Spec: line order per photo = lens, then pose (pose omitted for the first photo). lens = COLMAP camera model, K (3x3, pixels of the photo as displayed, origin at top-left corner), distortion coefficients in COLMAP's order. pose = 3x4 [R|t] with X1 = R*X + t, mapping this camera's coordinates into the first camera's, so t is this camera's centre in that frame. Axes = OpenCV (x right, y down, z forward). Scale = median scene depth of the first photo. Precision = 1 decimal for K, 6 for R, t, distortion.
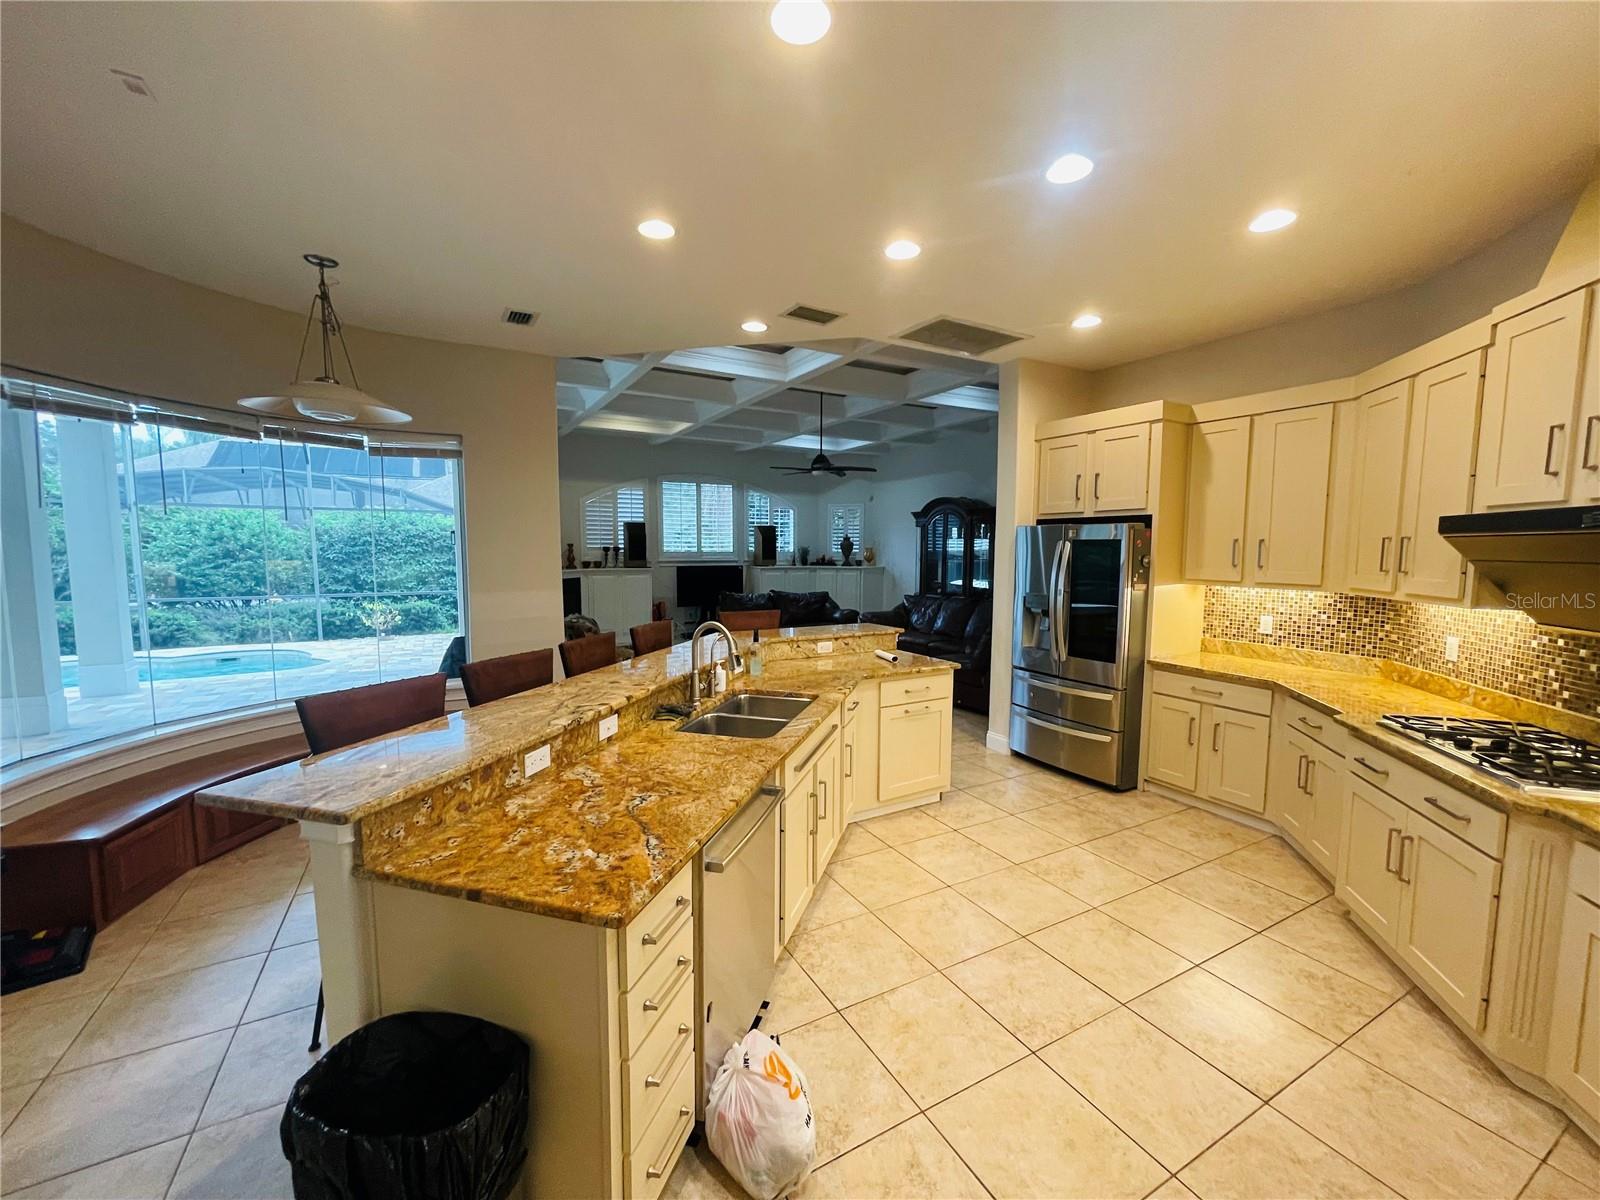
lens RADIAL K [[643.0, 0, 797.1], [0, 643.0, 601.4], [0, 0, 1]] dist [-0.004067, 0.000986]
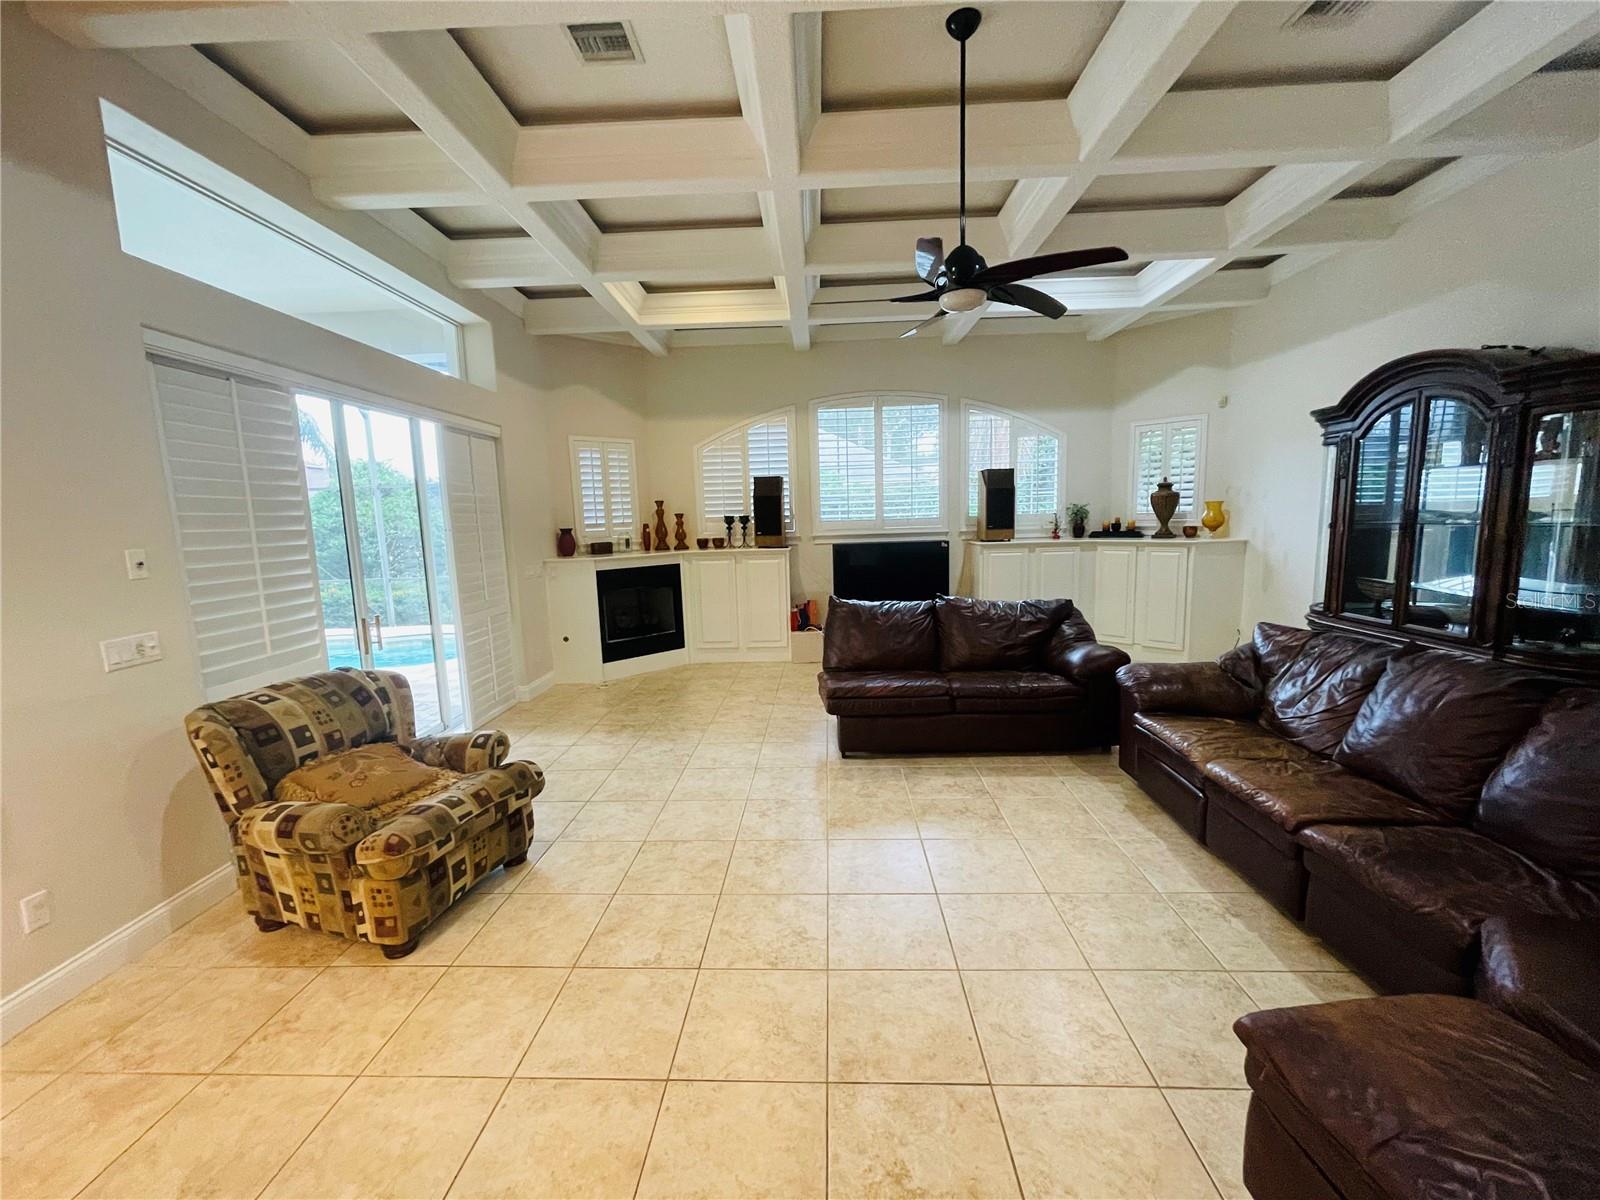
lens RADIAL K [[643.0, 0, 801.7], [0, 643.0, 602.7], [0, 0, 1]] dist [-0.004067, 0.000986]
pose [[0.856642, 0.041014, -0.514279, 0.125005], [-0.011376, 0.998094, 0.060649, -0.040637], [0.515787, -0.046104, 0.855476, 0.516714]]
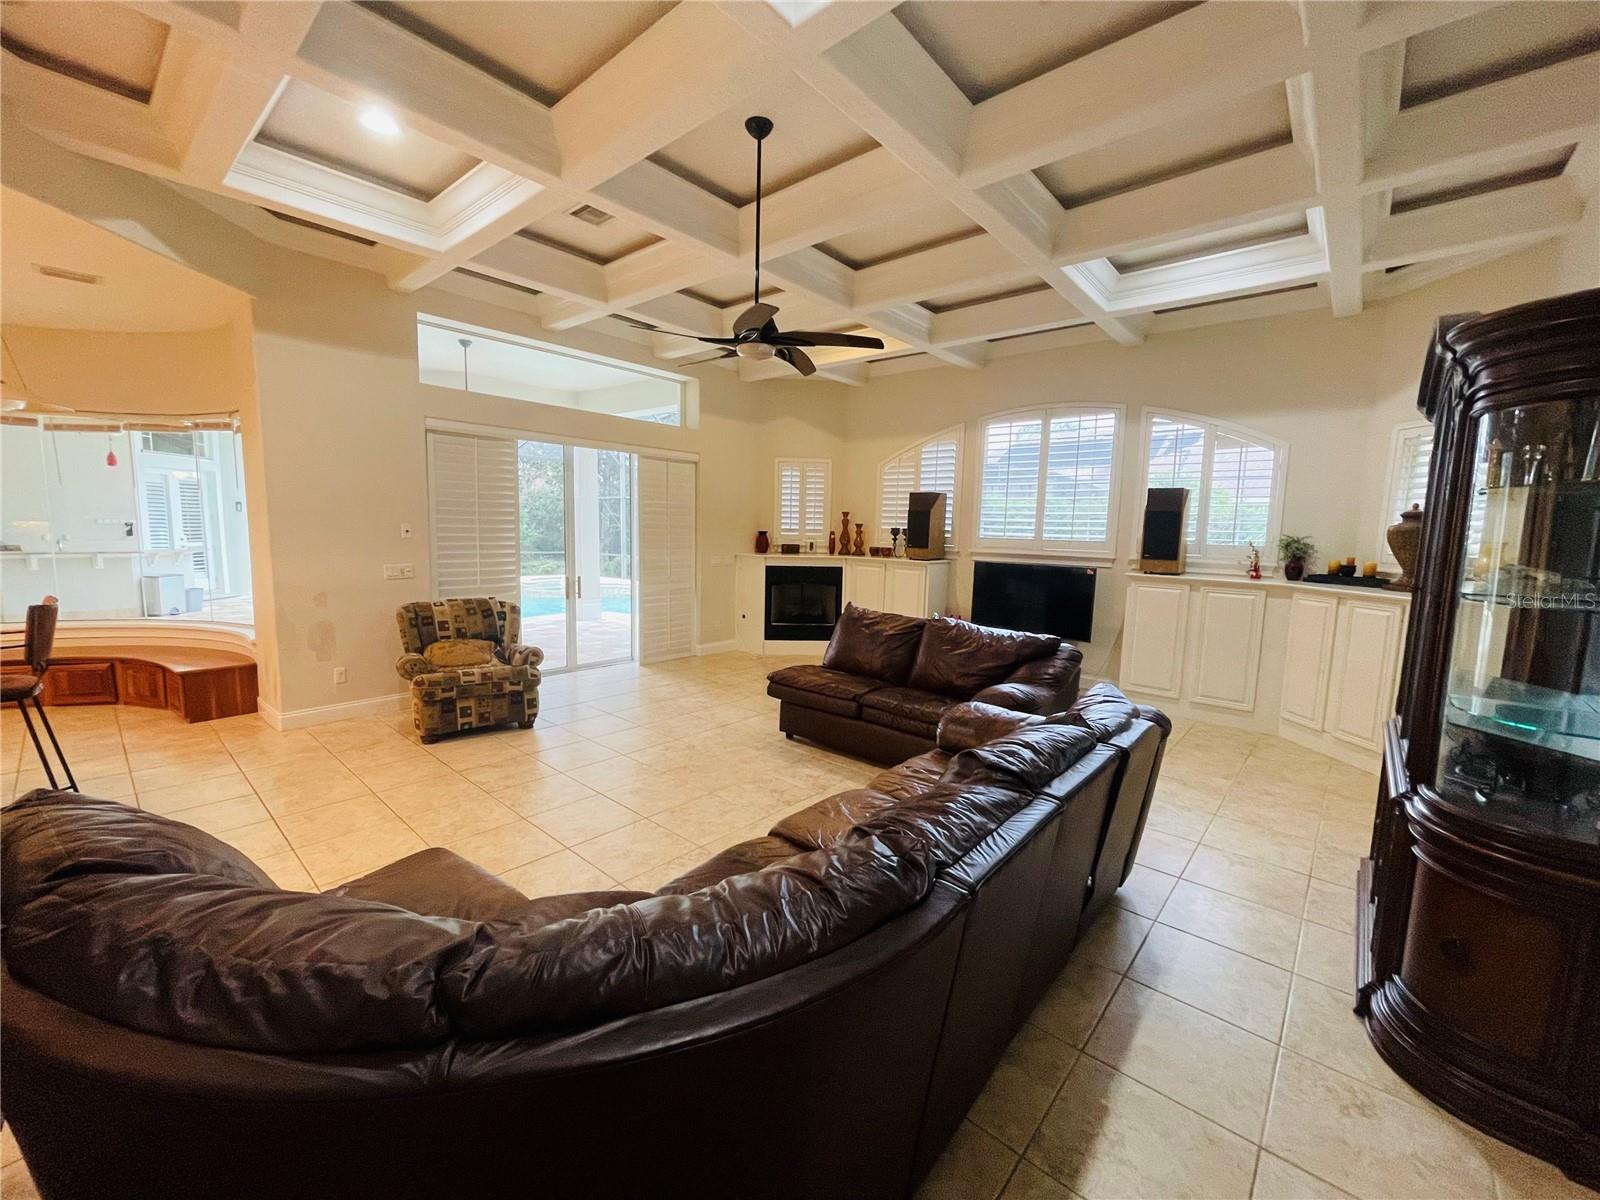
lens RADIAL K [[643.0, 0, 800.7], [0, 643.0, 601.4], [0, 0, 1]] dist [-0.004067, 0.000986]
pose [[0.341797, 0.113704, -0.932870, 0.387642], [-0.103611, 0.991162, 0.082847, -0.057847], [0.934045, 0.068339, 0.350557, 0.724469]]
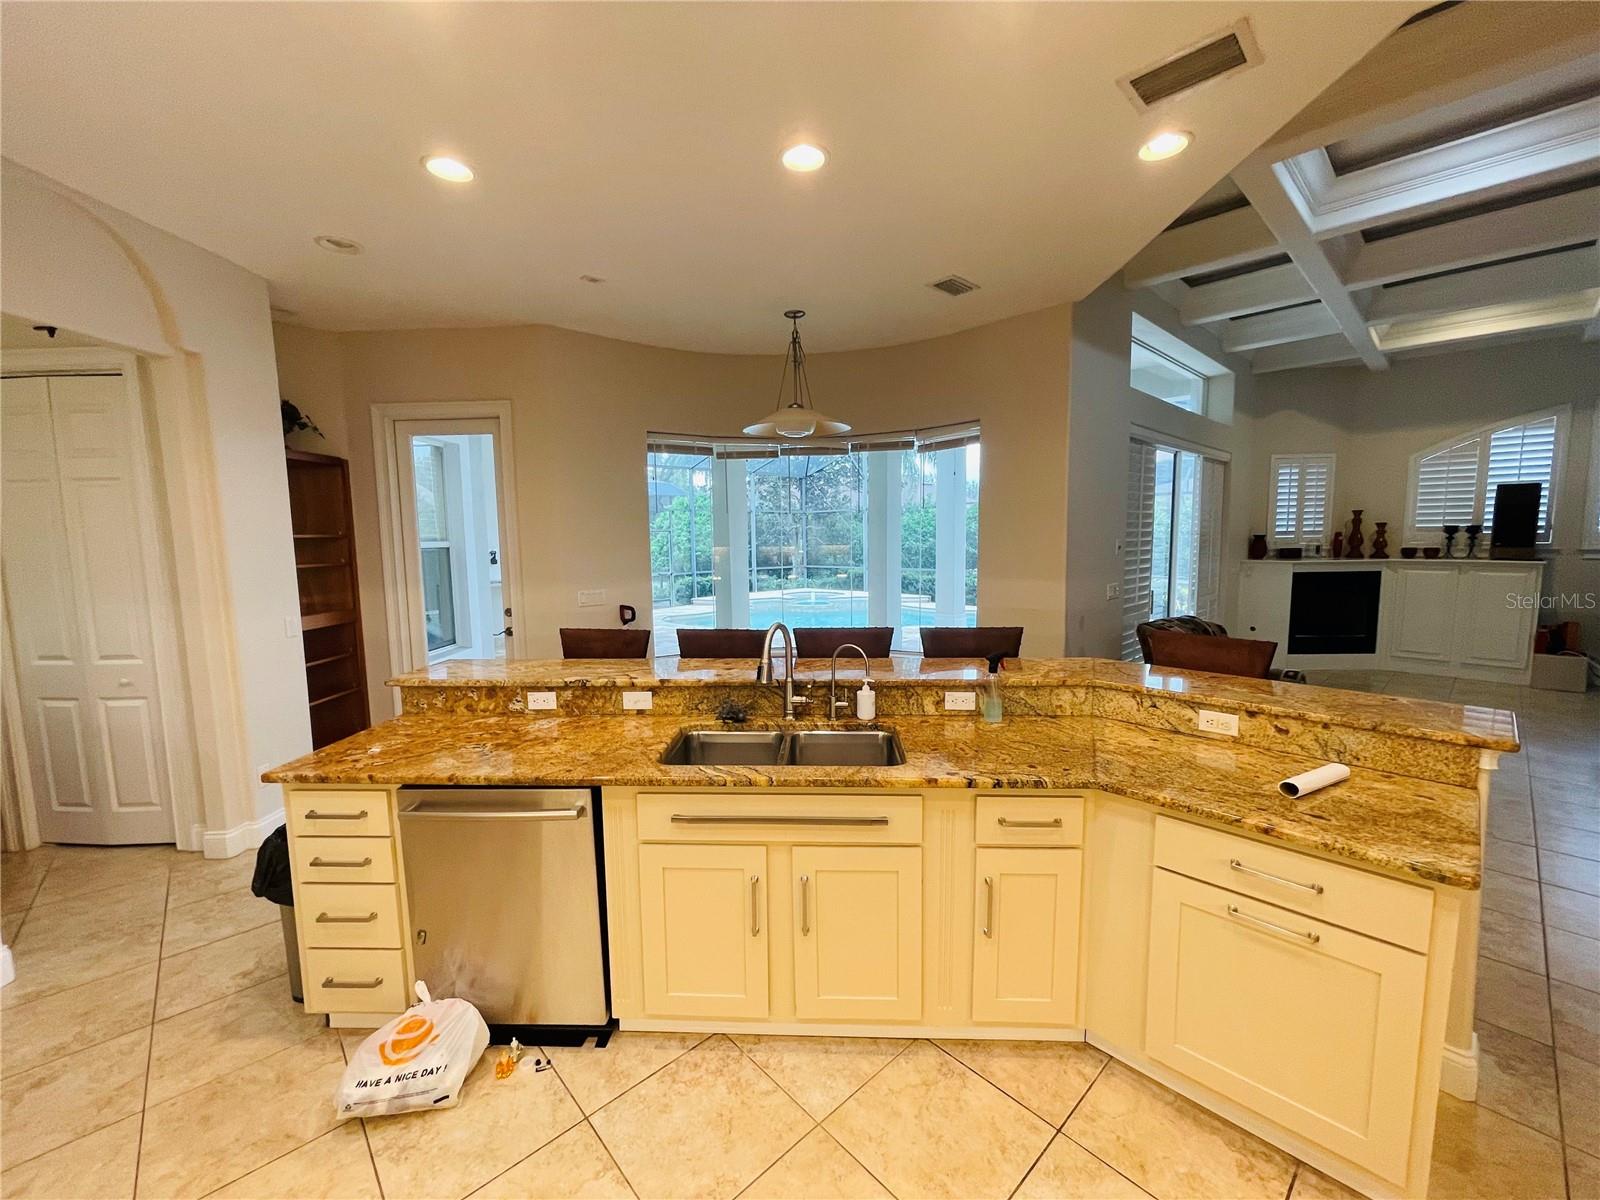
lens RADIAL K [[643.0, 0, 801.1], [0, 643.0, 601.4], [0, 0, 1]] dist [-0.004067, 0.000986]
pose [[0.238235, 0.093094, -0.966735, 0.193766], [-0.067813, 0.994561, 0.079062, -0.017925], [0.968837, 0.046722, 0.243253, 0.241307]]
